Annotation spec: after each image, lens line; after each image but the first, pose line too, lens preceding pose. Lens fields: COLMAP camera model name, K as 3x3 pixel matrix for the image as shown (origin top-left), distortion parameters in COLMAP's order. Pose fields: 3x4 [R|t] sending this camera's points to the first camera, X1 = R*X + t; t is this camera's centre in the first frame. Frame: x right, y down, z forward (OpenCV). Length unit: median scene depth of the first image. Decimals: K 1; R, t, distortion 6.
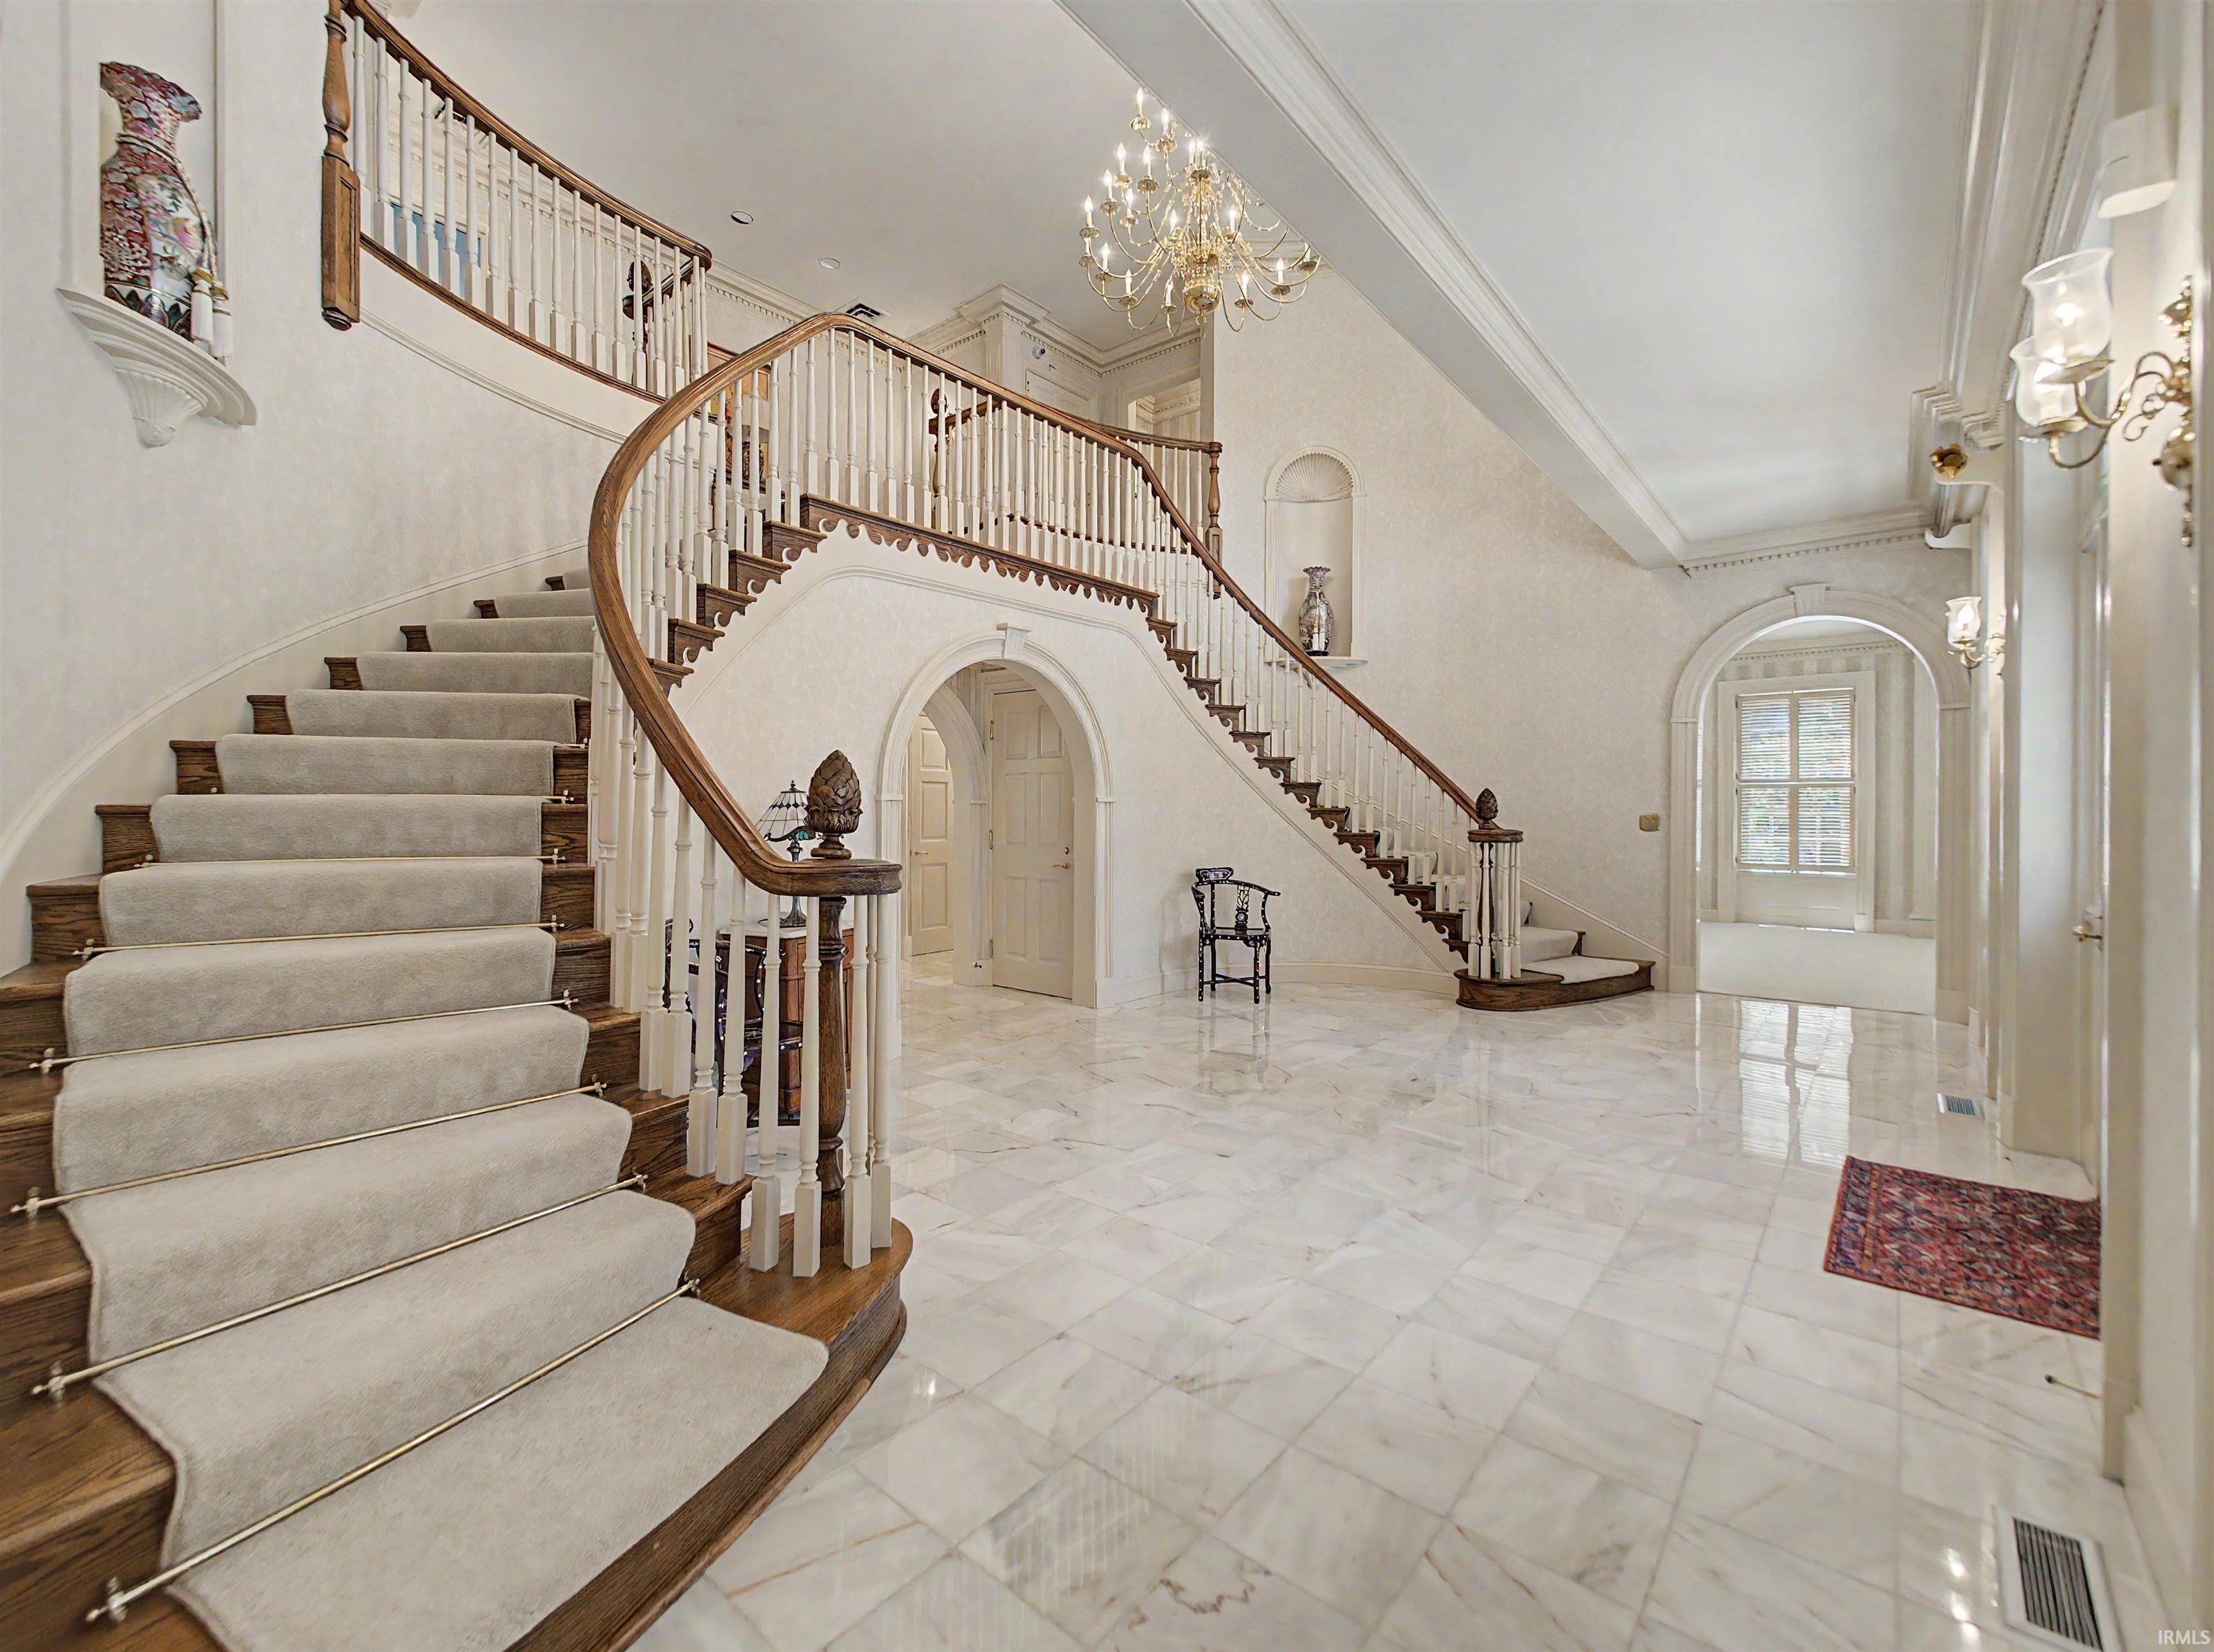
lens RADIAL K [[927.4, 0, 1107.7], [0, 927.4, 818.3], [0, 0, 1]] dist [0.000613, 0.000216]
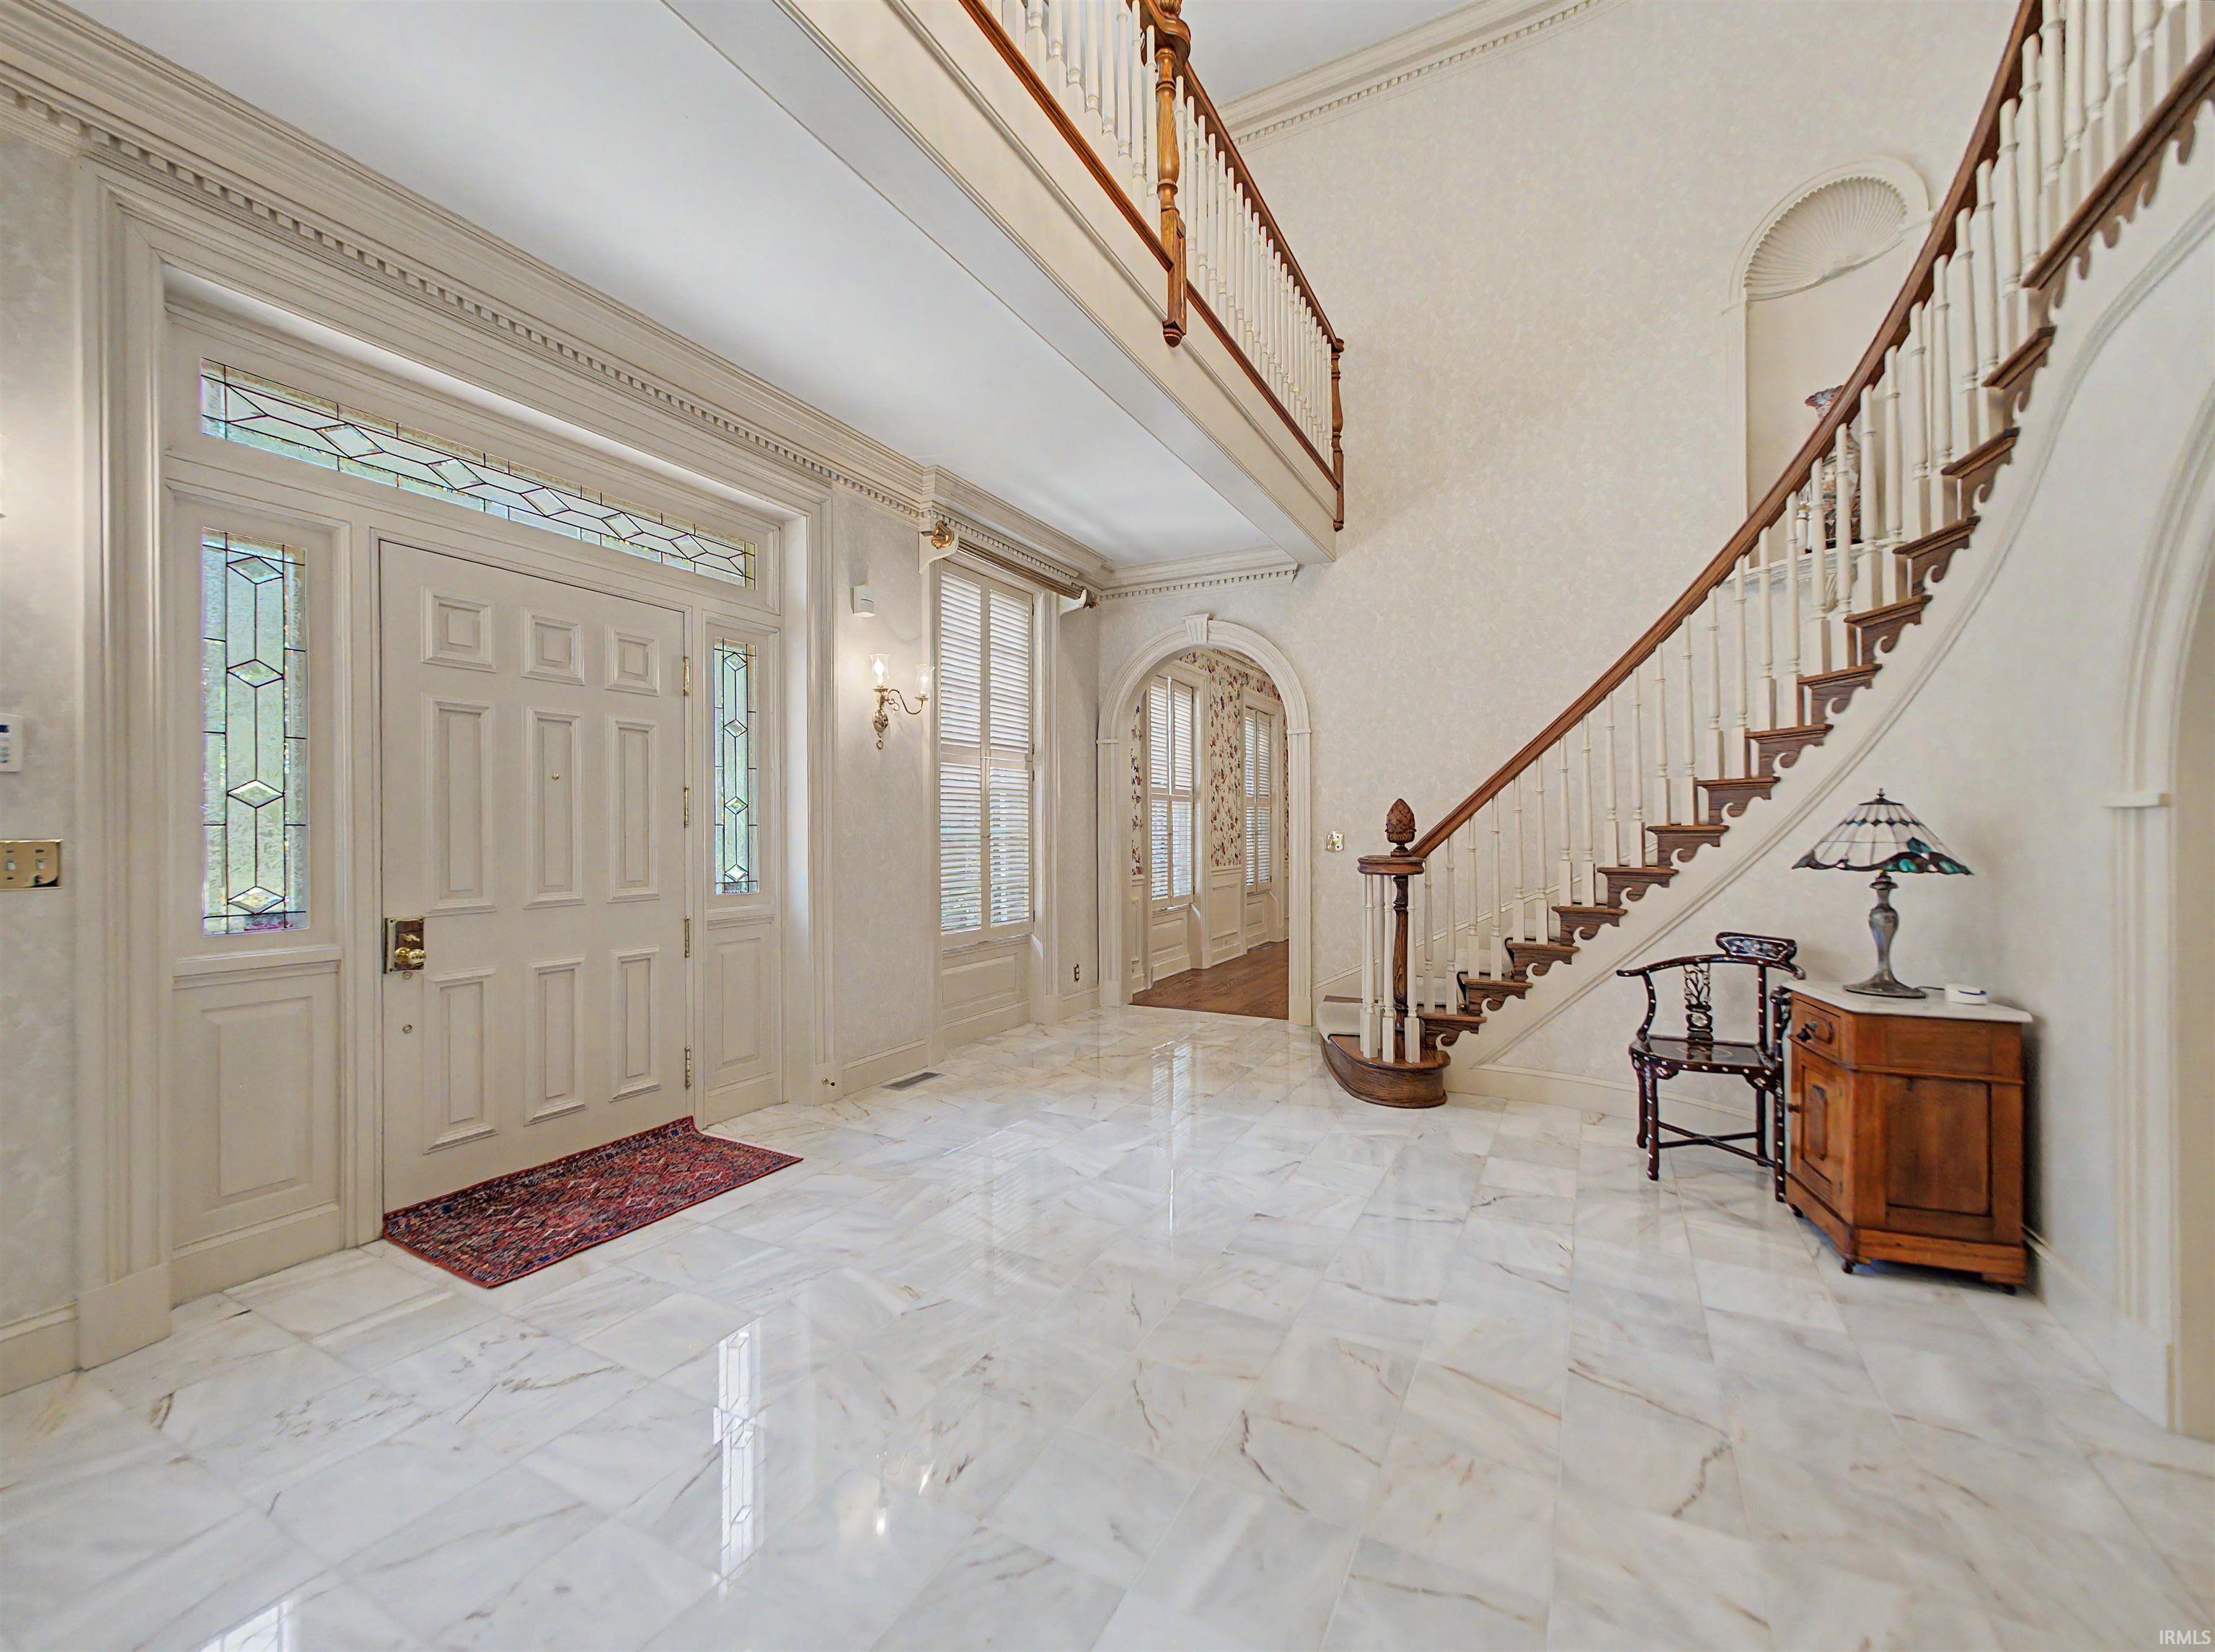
lens RADIAL K [[927.8, 0, 1109.5], [0, 927.8, 827.9], [0, 0, 1]] dist [0.000613, 0.000216]
pose [[-0.978705, 0.003286, -0.205246, 0.502521], [0.002812, 0.999993, 0.002602, -0.016033], [0.205253, 0.001969, -0.978707, 2.057825]]
